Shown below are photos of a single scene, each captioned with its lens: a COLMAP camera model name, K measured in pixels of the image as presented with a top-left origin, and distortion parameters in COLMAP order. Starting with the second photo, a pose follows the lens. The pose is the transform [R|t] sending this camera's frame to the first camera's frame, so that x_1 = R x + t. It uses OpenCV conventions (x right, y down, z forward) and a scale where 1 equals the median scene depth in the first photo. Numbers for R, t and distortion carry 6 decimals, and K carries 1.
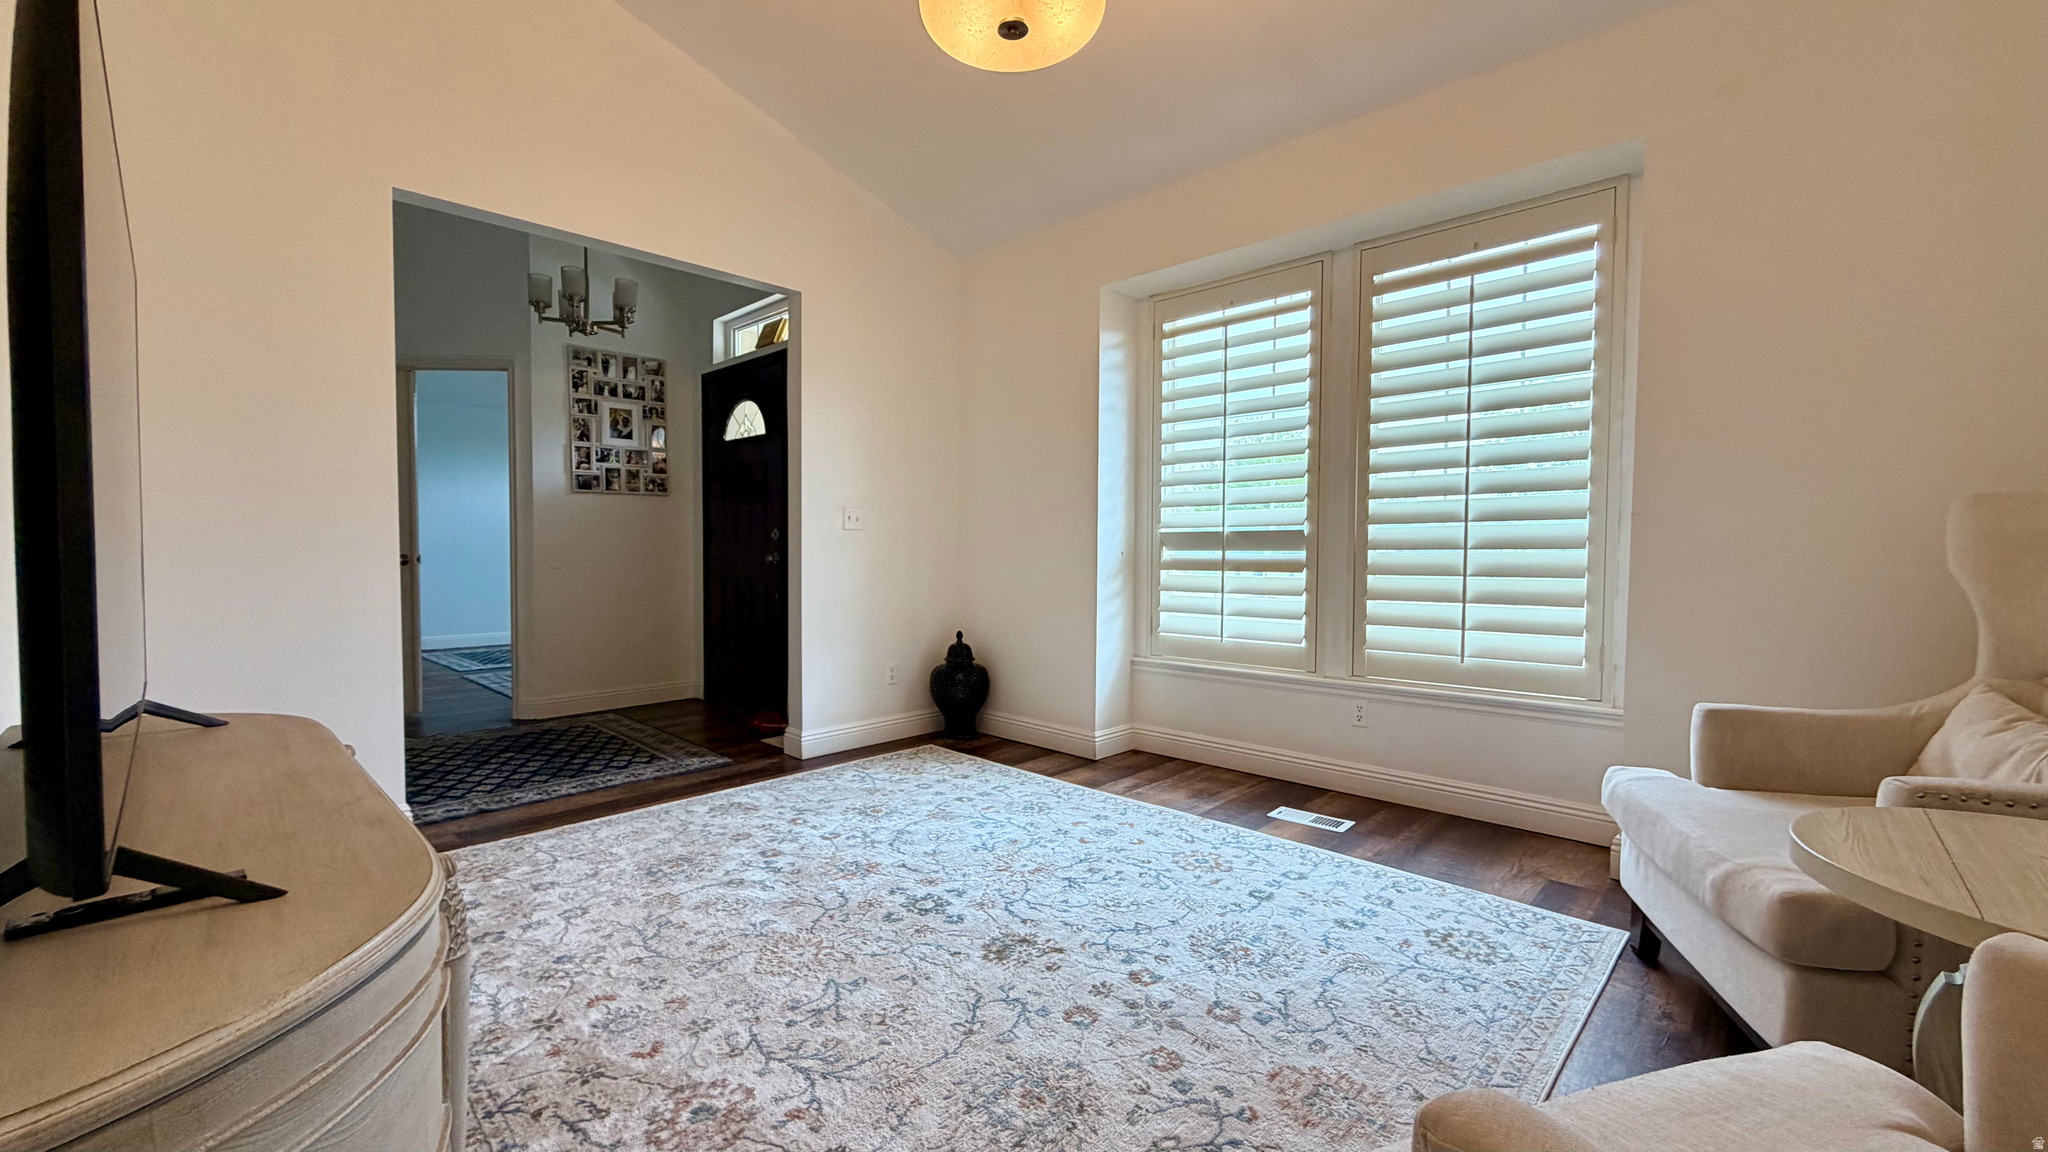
lens RADIAL K [[817.1, 0, 1018.0], [0, 817.1, 570.0], [0, 0, 1]] dist [0.000849, 0.000118]
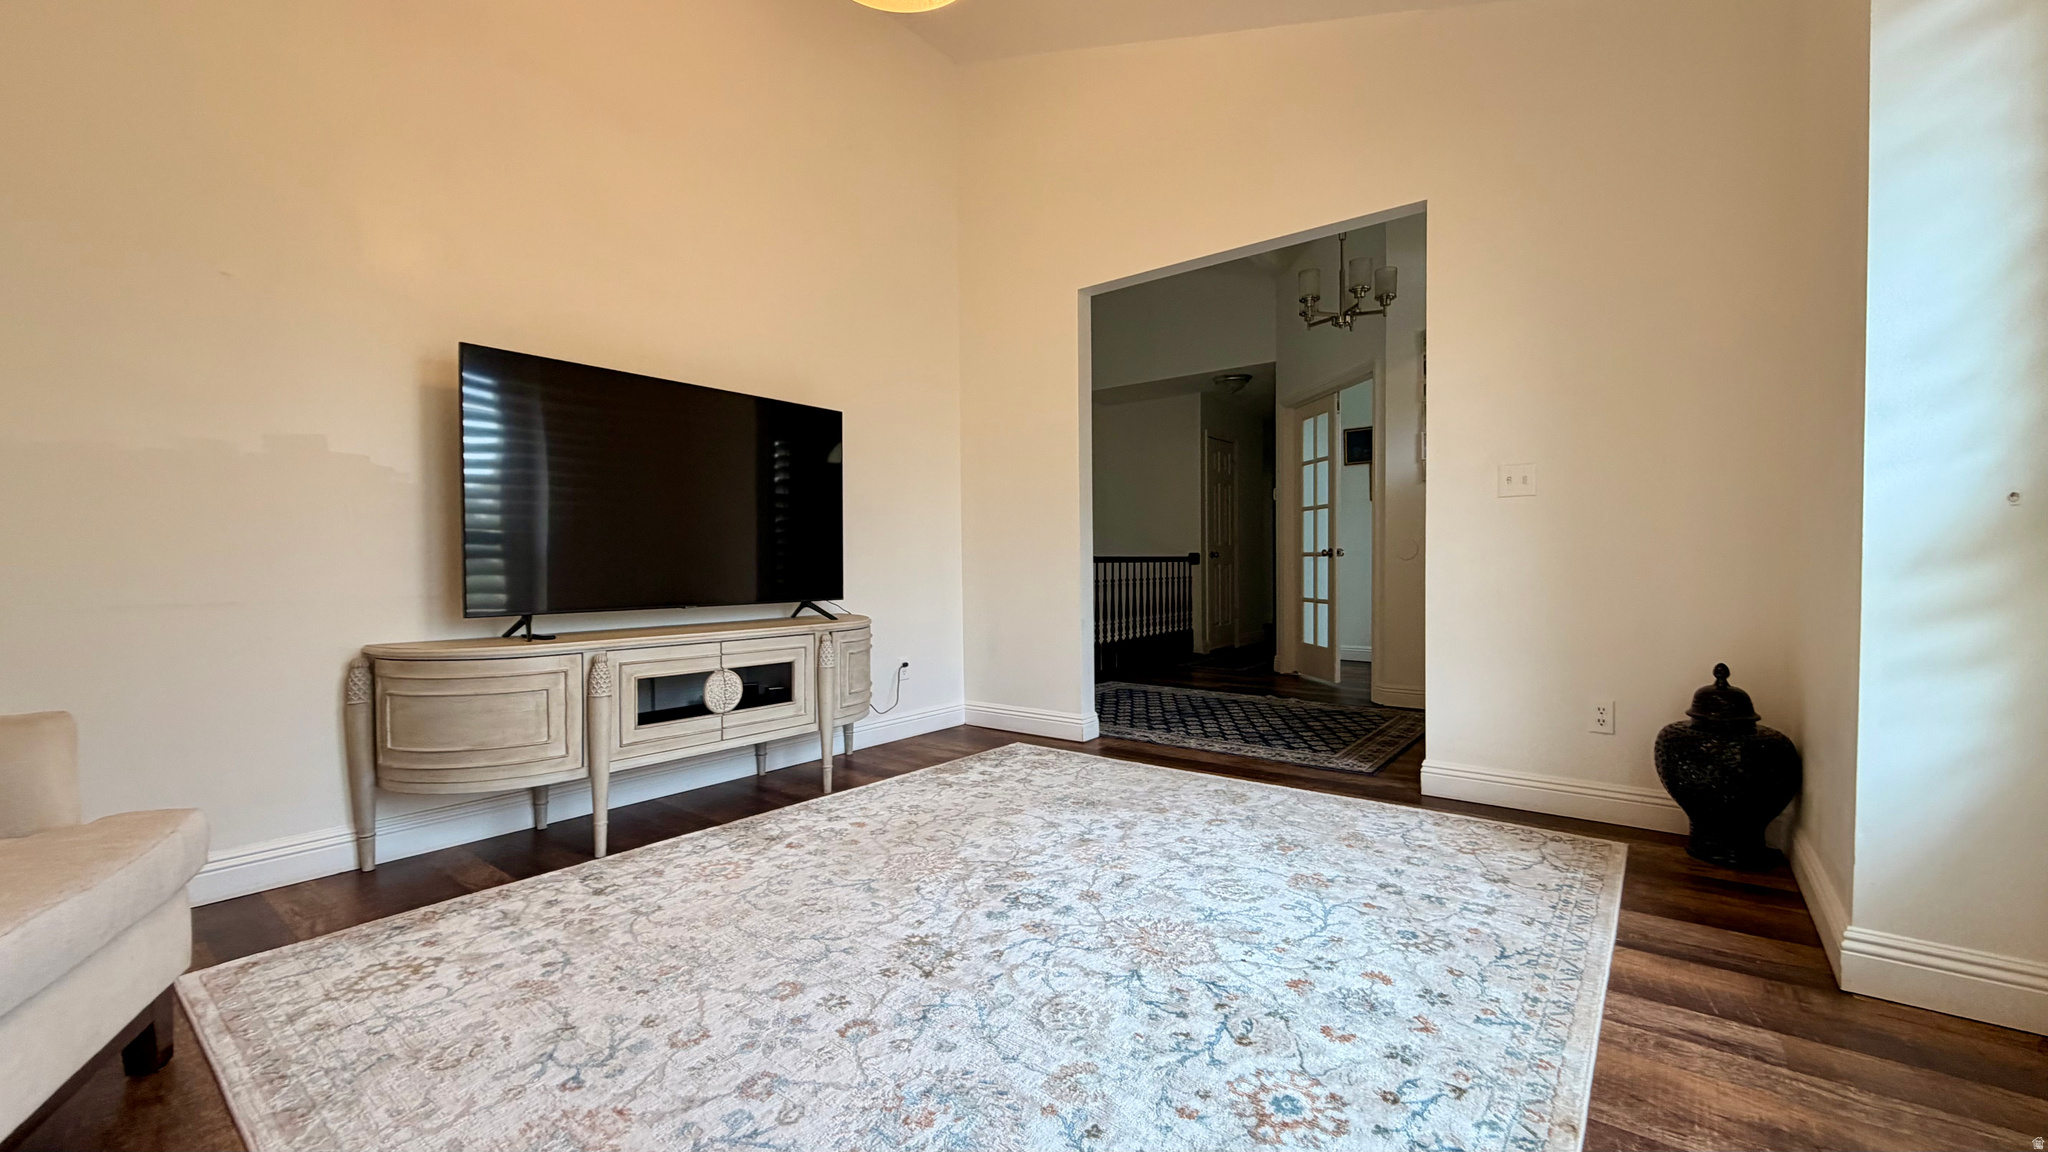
lens RADIAL K [[817.1, 0, 1017.6], [0, 817.1, 579.1], [0, 0, 1]] dist [0.000849, 0.000118]
pose [[0.097054, 0.015800, -0.995154, 0.630838], [-0.017907, 0.999740, 0.014126, 0.027430], [0.995118, 0.016450, 0.097312, 0.702954]]
